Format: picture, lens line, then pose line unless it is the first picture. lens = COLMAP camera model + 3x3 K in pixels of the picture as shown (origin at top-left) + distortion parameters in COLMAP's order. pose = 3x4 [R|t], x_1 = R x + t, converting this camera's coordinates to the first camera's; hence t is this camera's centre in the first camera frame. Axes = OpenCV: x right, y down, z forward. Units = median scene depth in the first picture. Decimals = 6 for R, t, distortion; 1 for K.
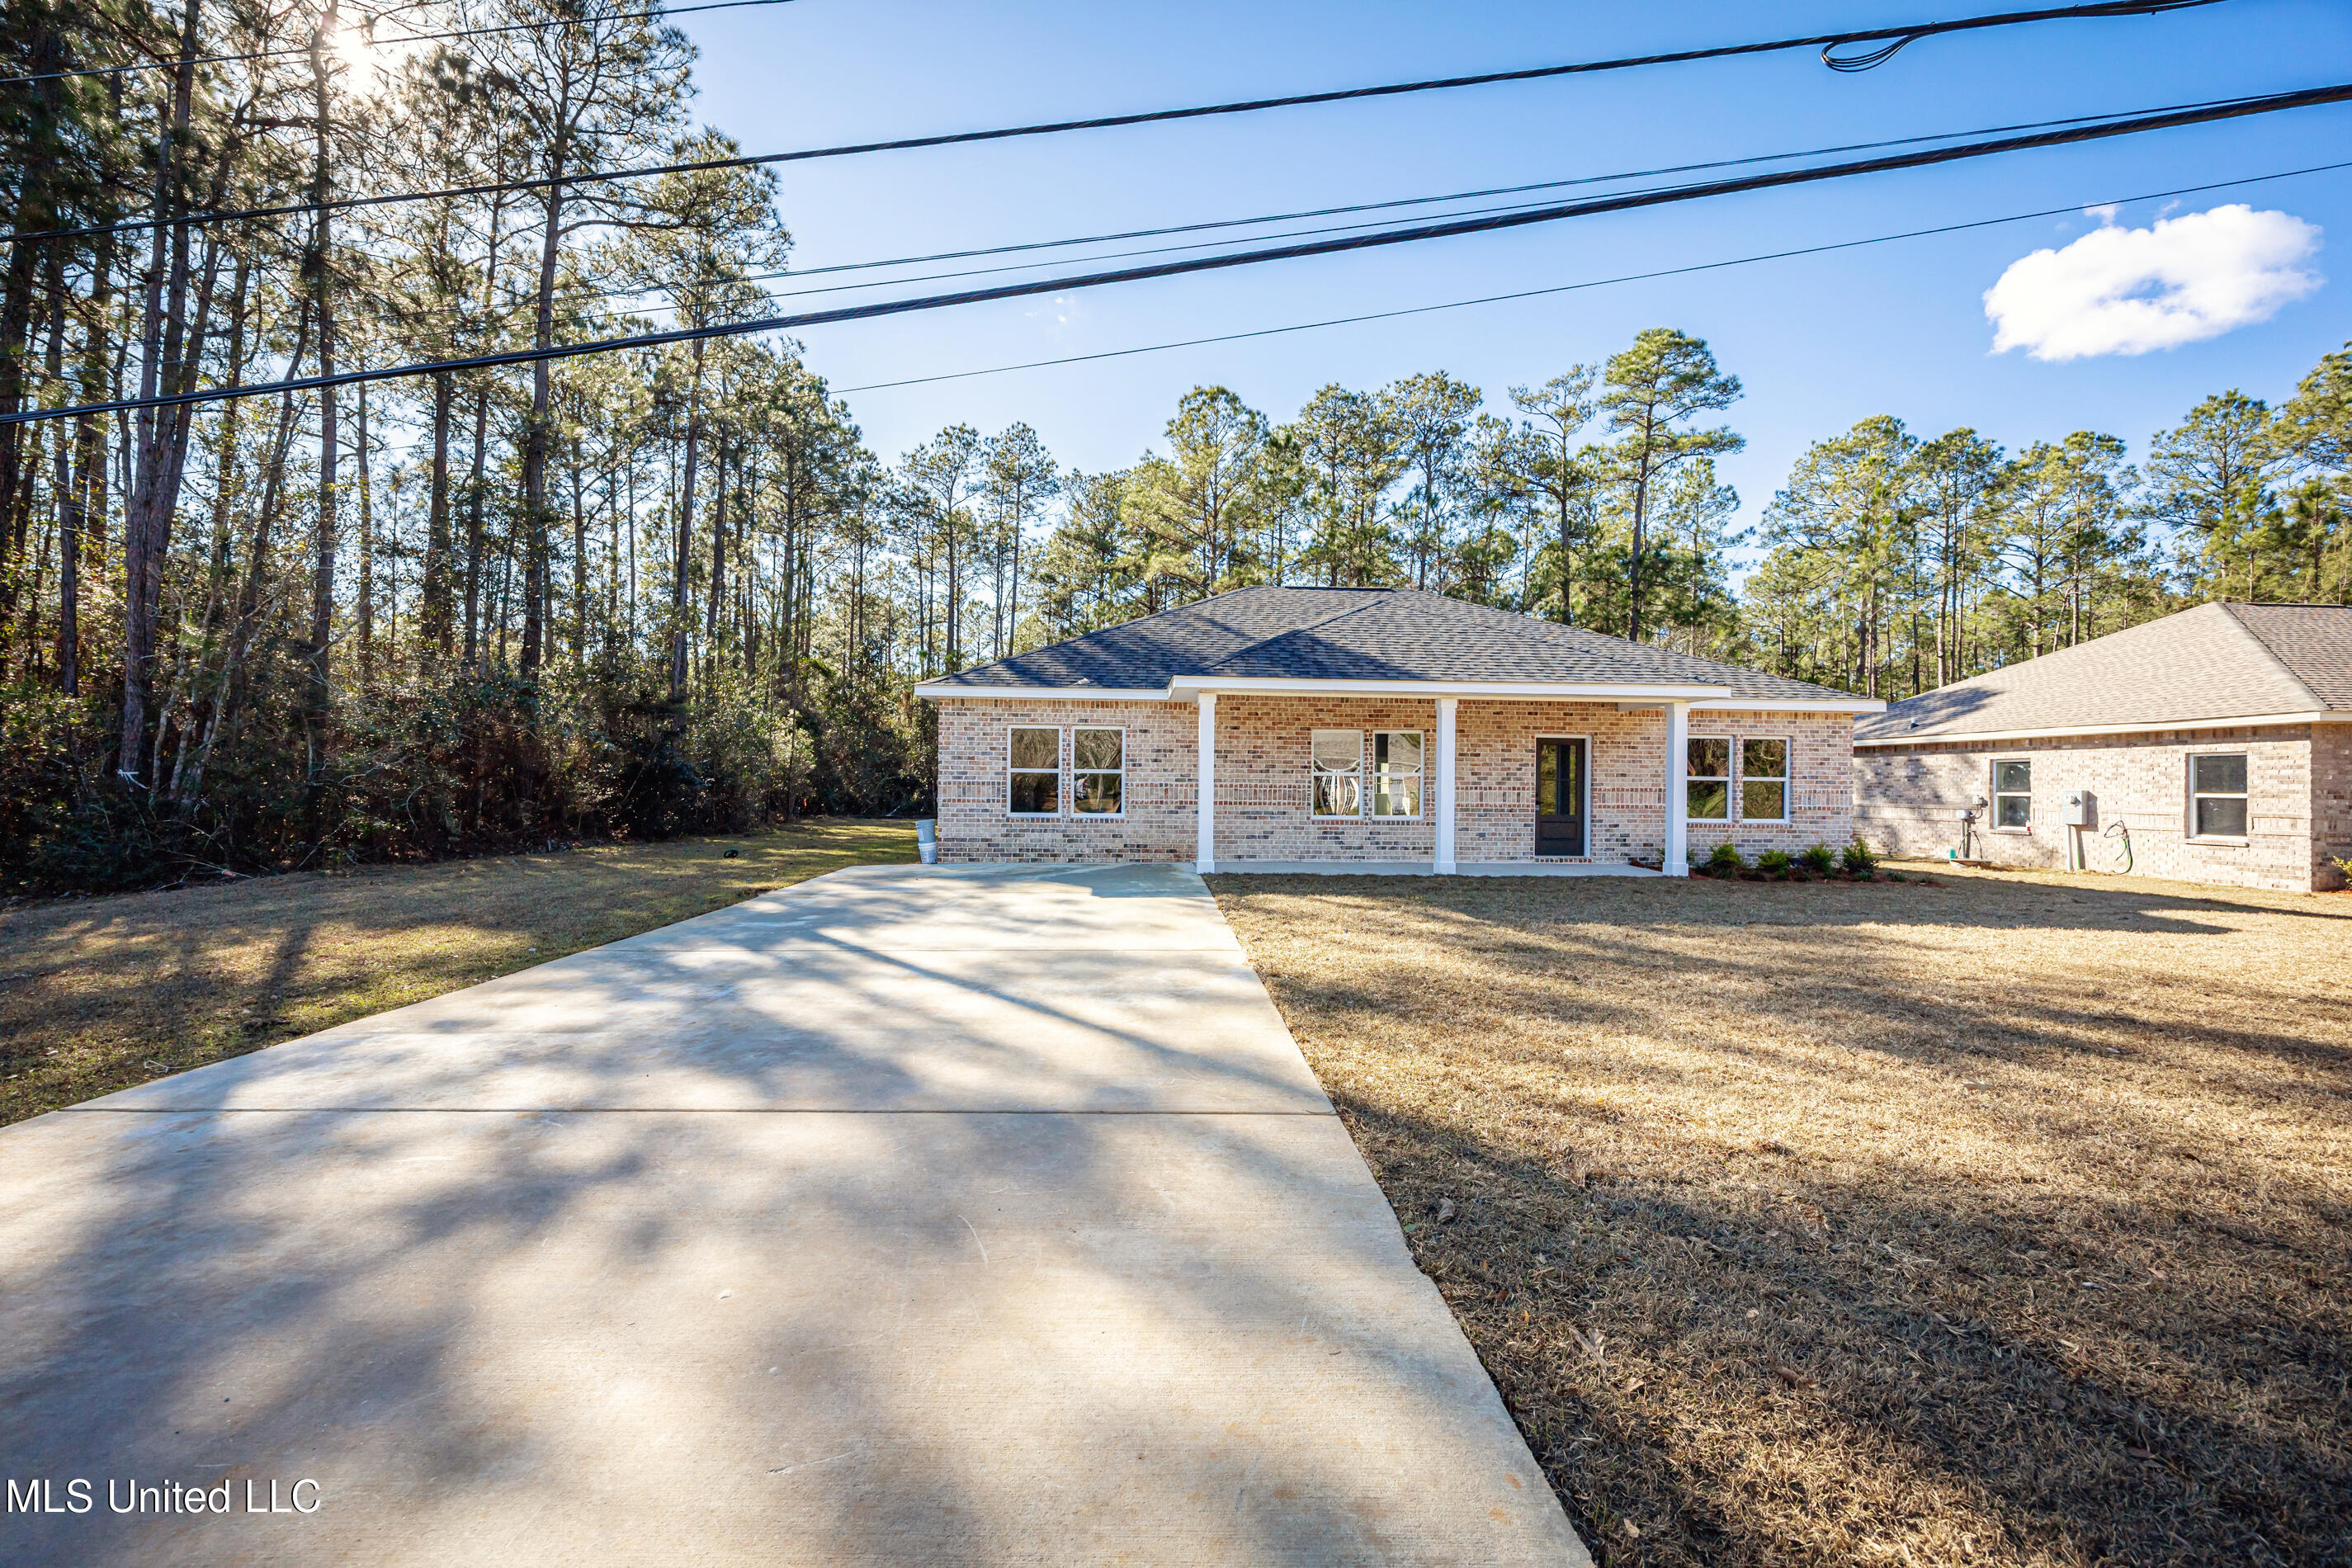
lens RADIAL K [[941.7, 0, 1176.0], [0, 941.7, 784.0], [0, 0, 1]] dist [-0.000153, -0.000250]
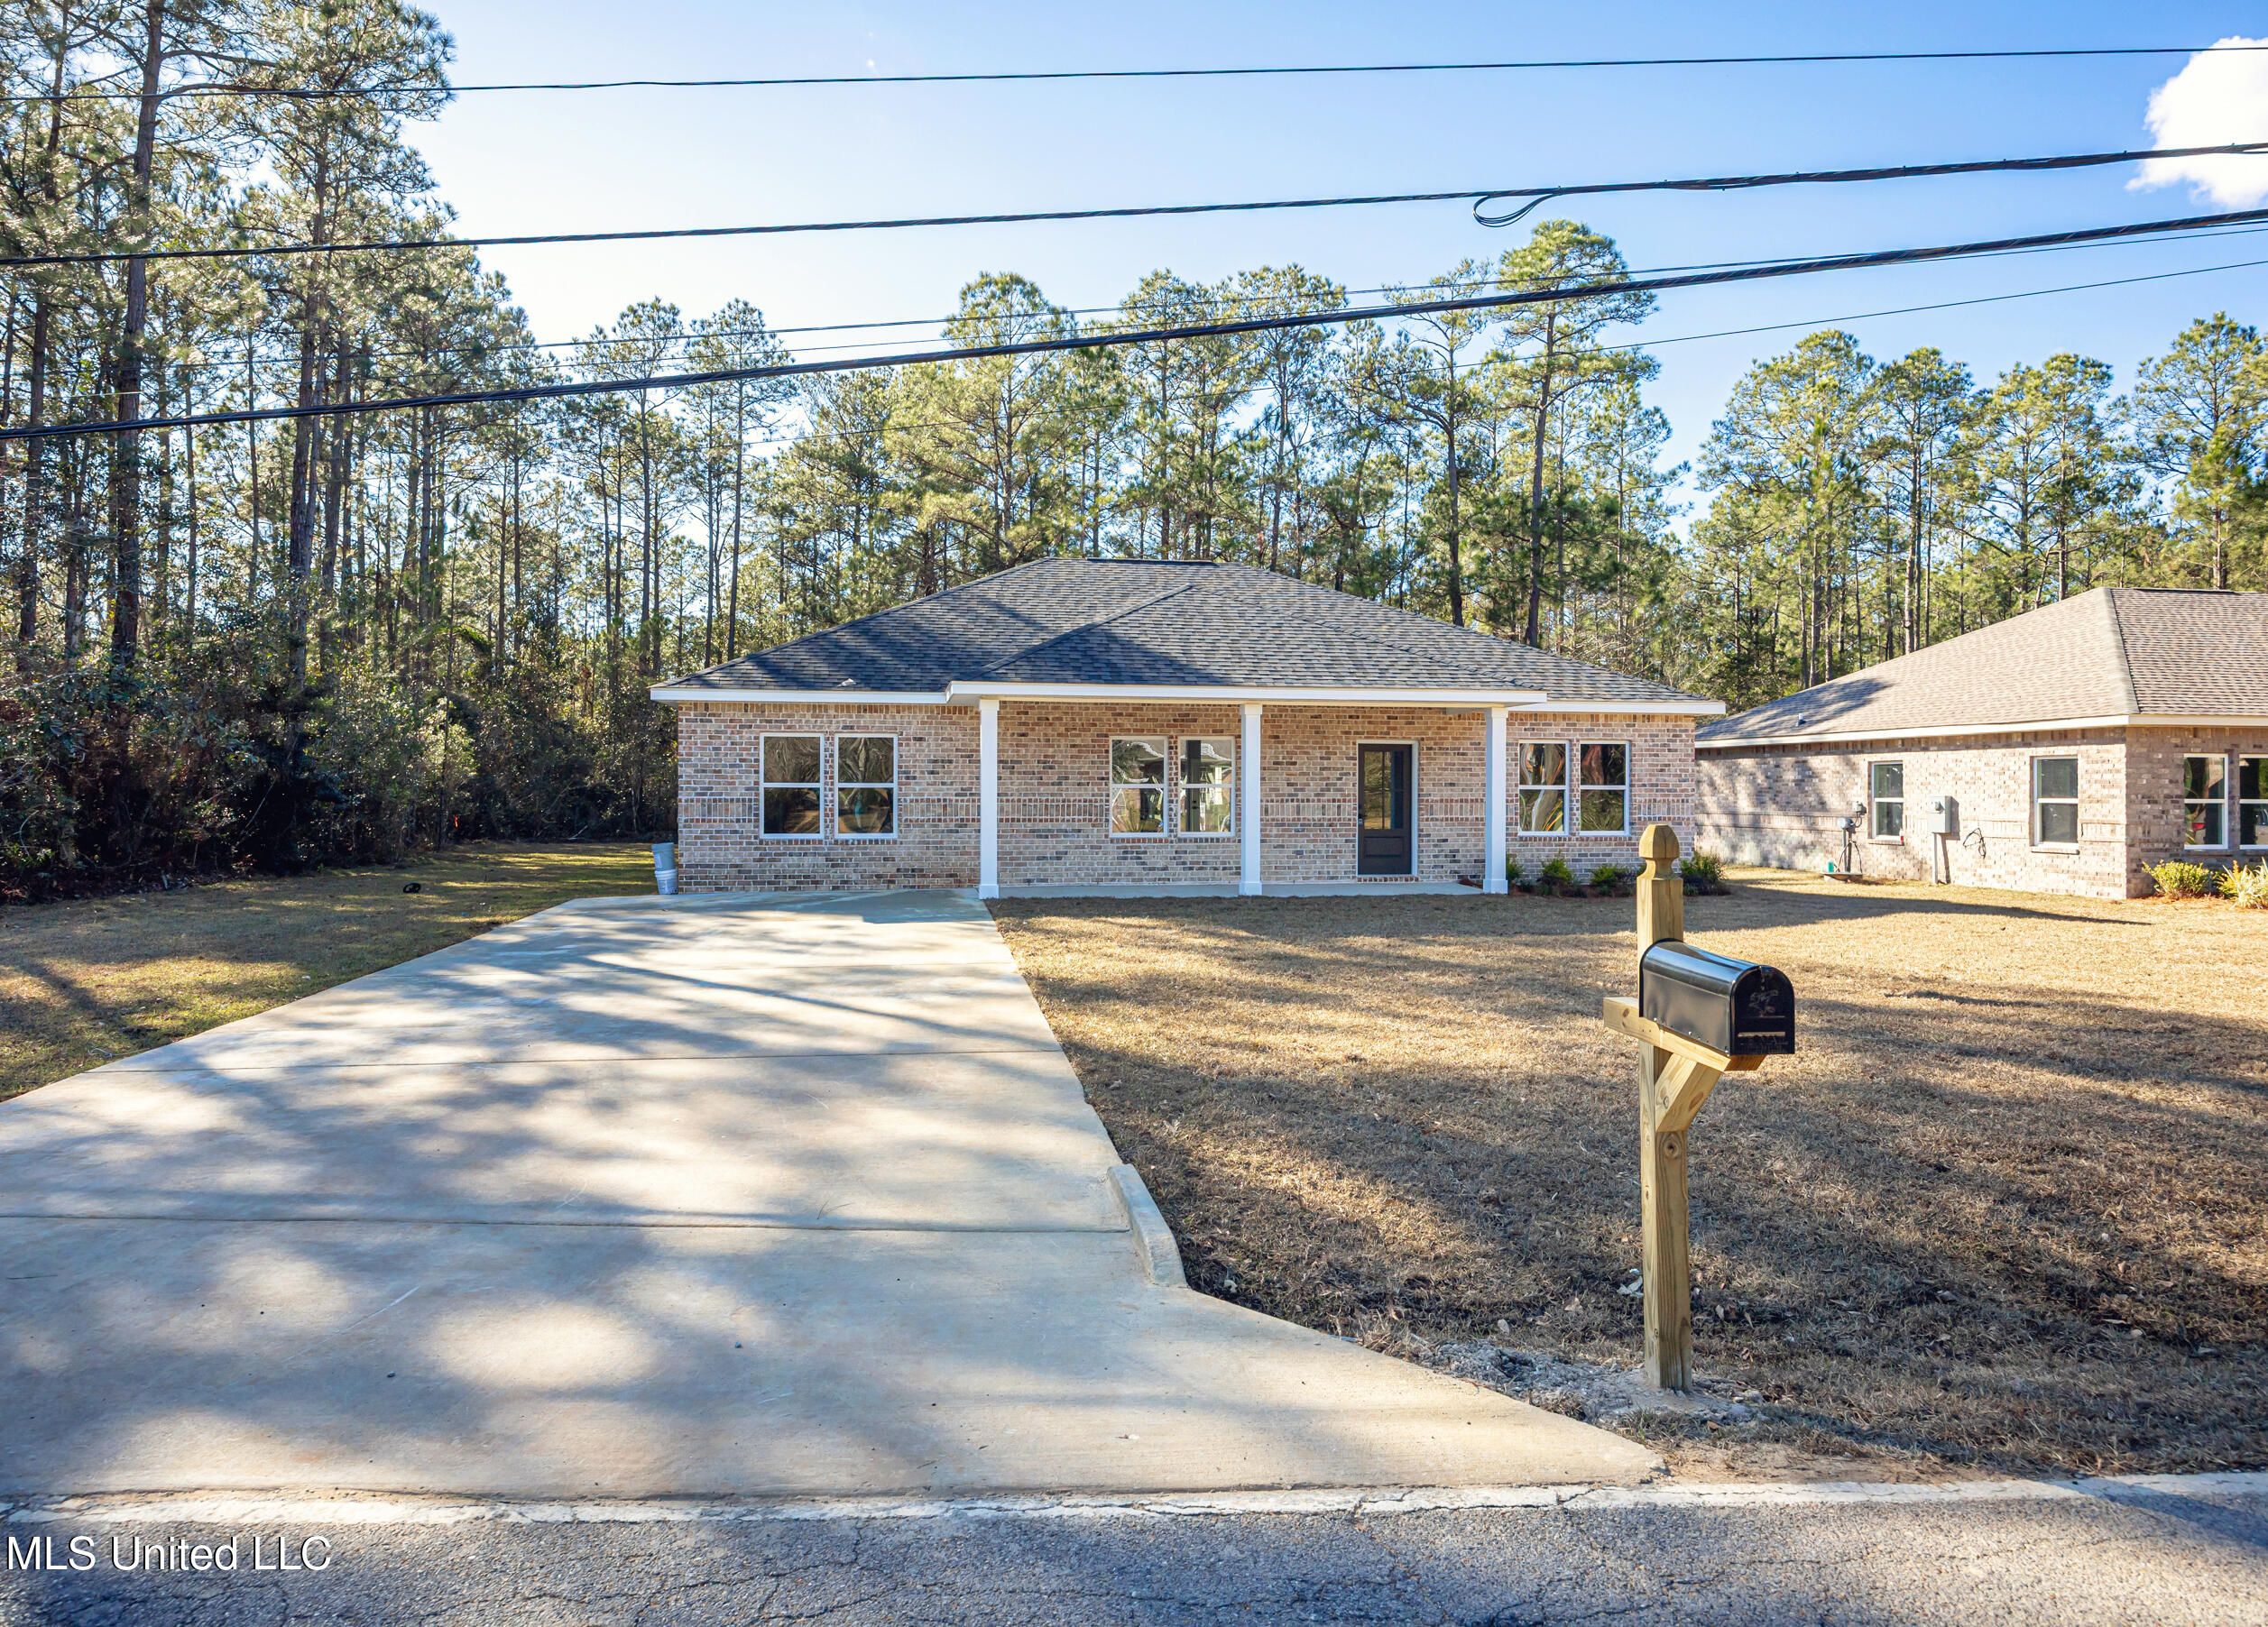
lens RADIAL K [[1357.3, 0, 1102.1], [0, 1357.3, 794.0], [0, 0, 1]] dist [-0.008228, -0.001748]
pose [[0.994875, -0.008898, 0.100725, 0.005675], [0.008383, 0.999950, 0.005526, -0.007378], [-0.100769, -0.004653, 0.994899, -0.190409]]
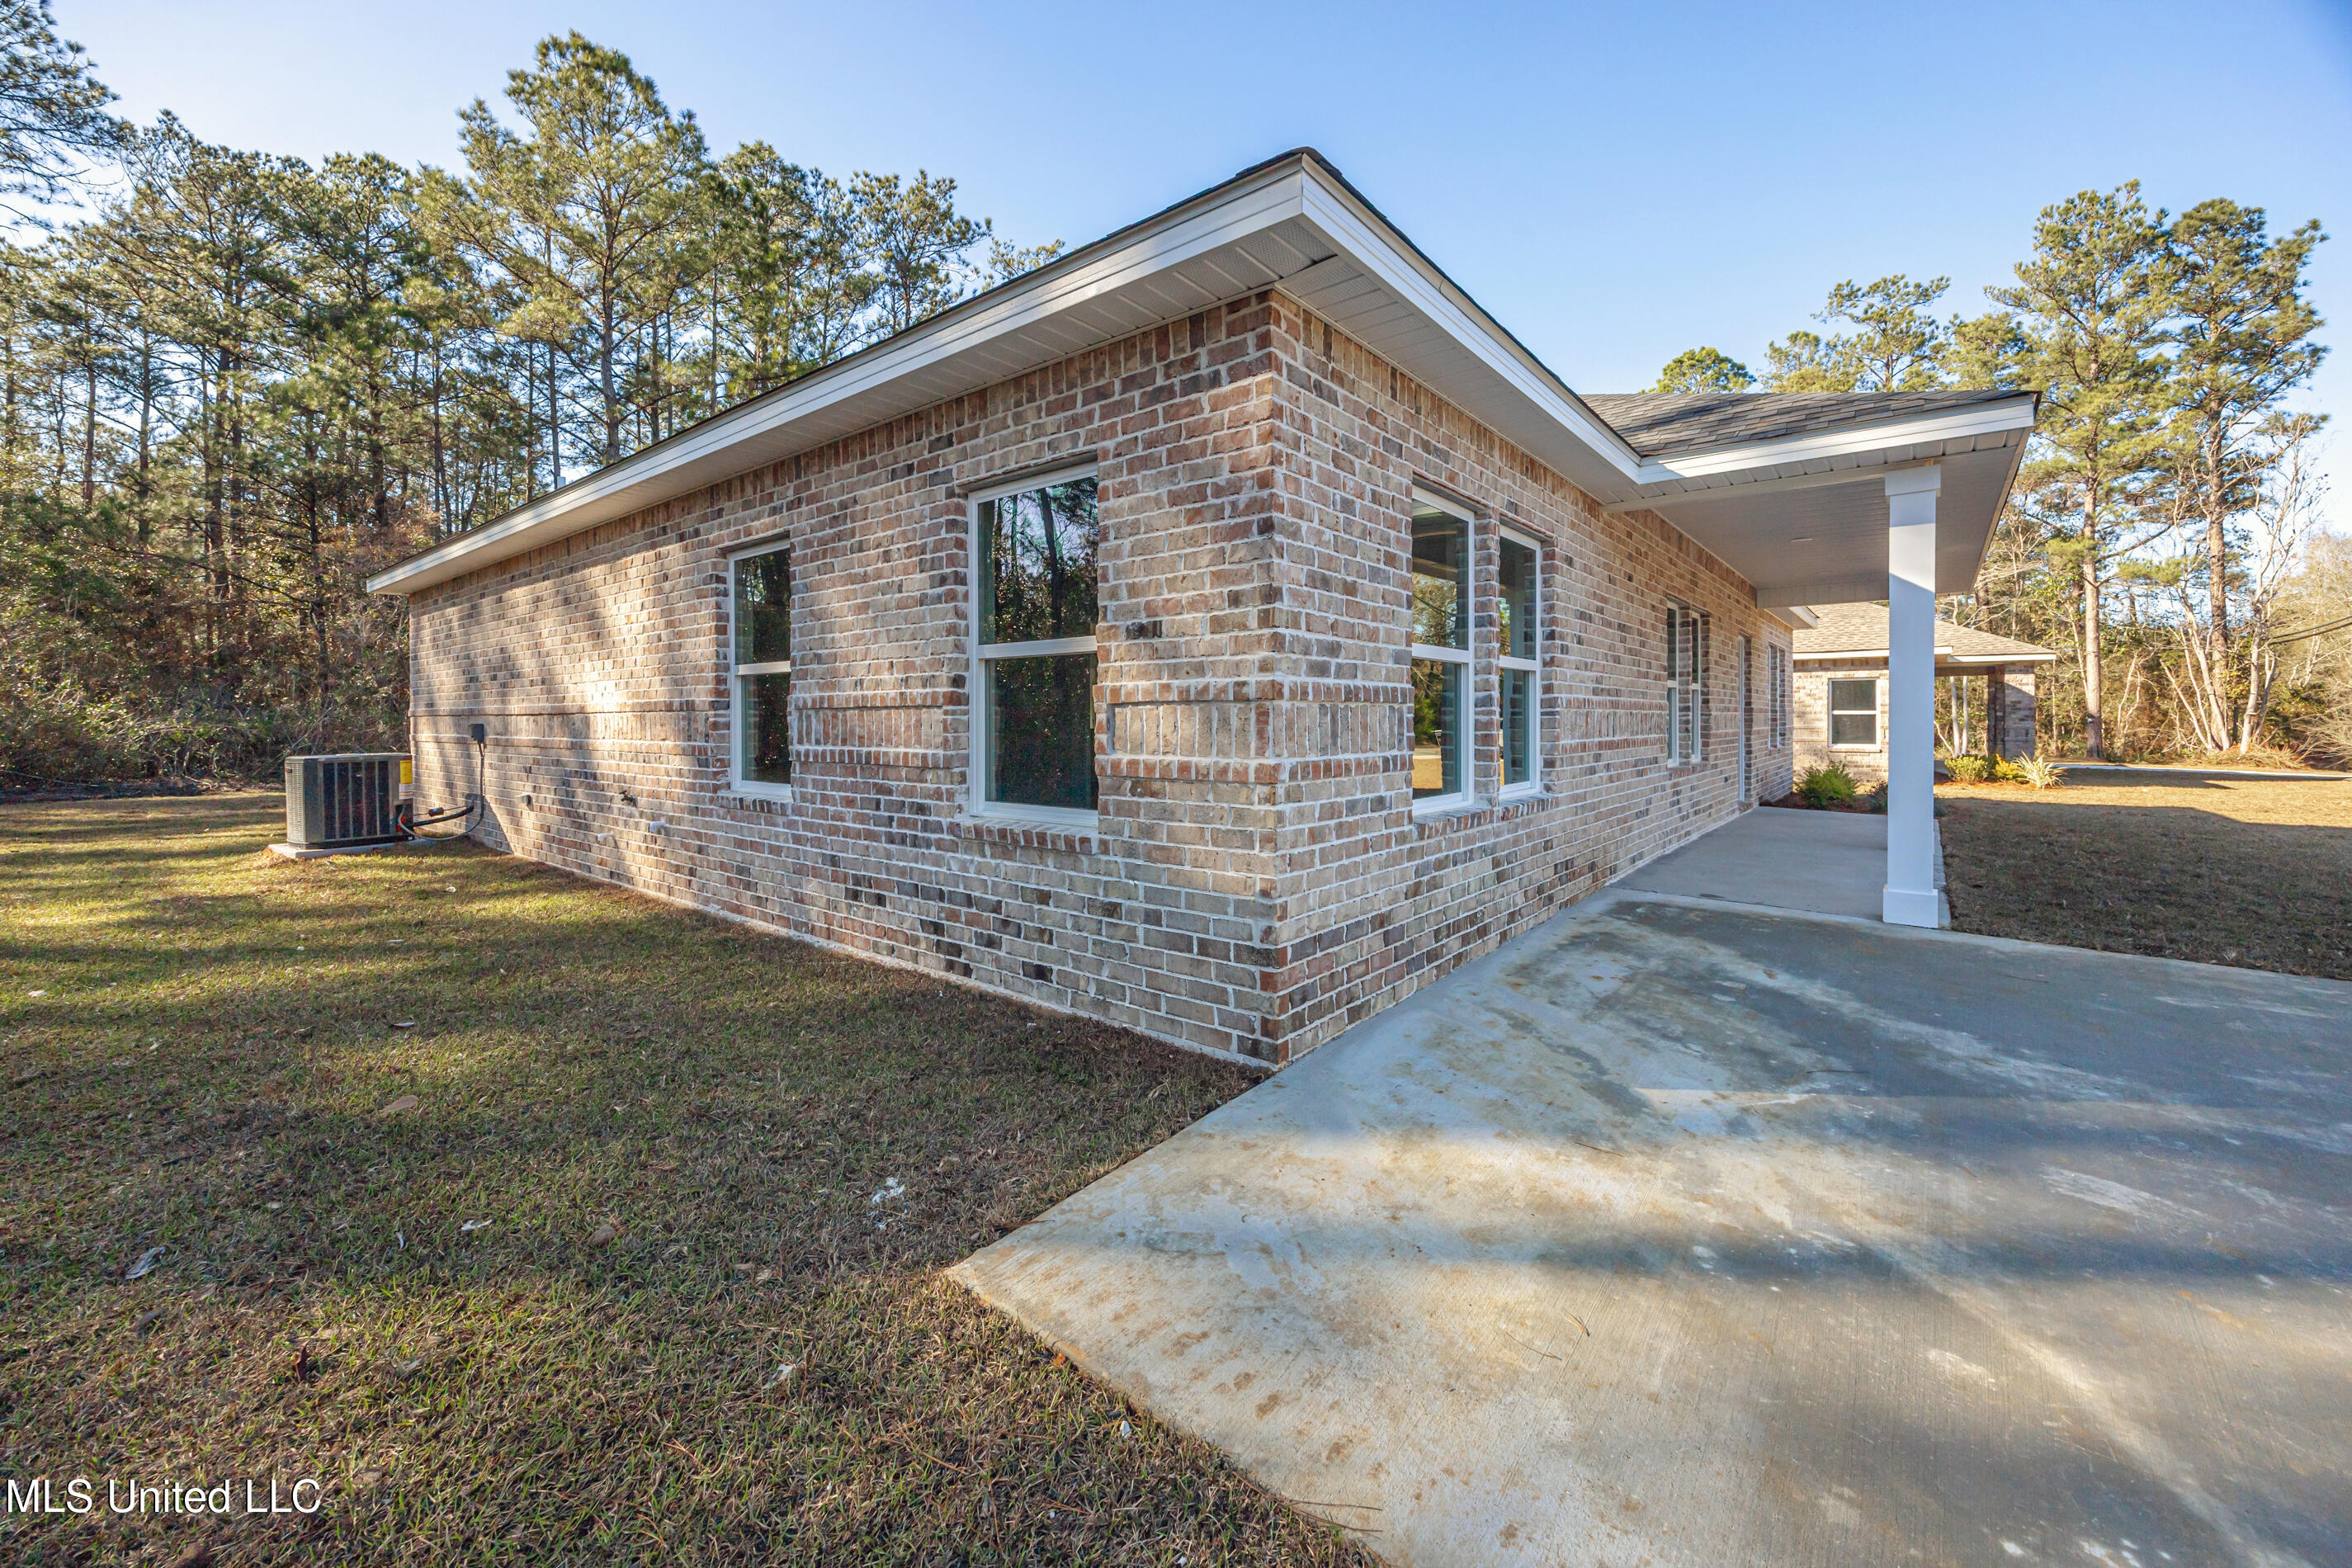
lens RADIAL K [[941.3, 0, 1179.2], [0, 941.3, 728.0], [0, 0, 1]] dist [-0.021104, 0.013701]
pose [[0.663866, -0.018997, 0.747610, -0.294452], [0.008618, 0.999805, 0.017754, 0.002305], [-0.747802, -0.005343, 0.663901, 0.608226]]
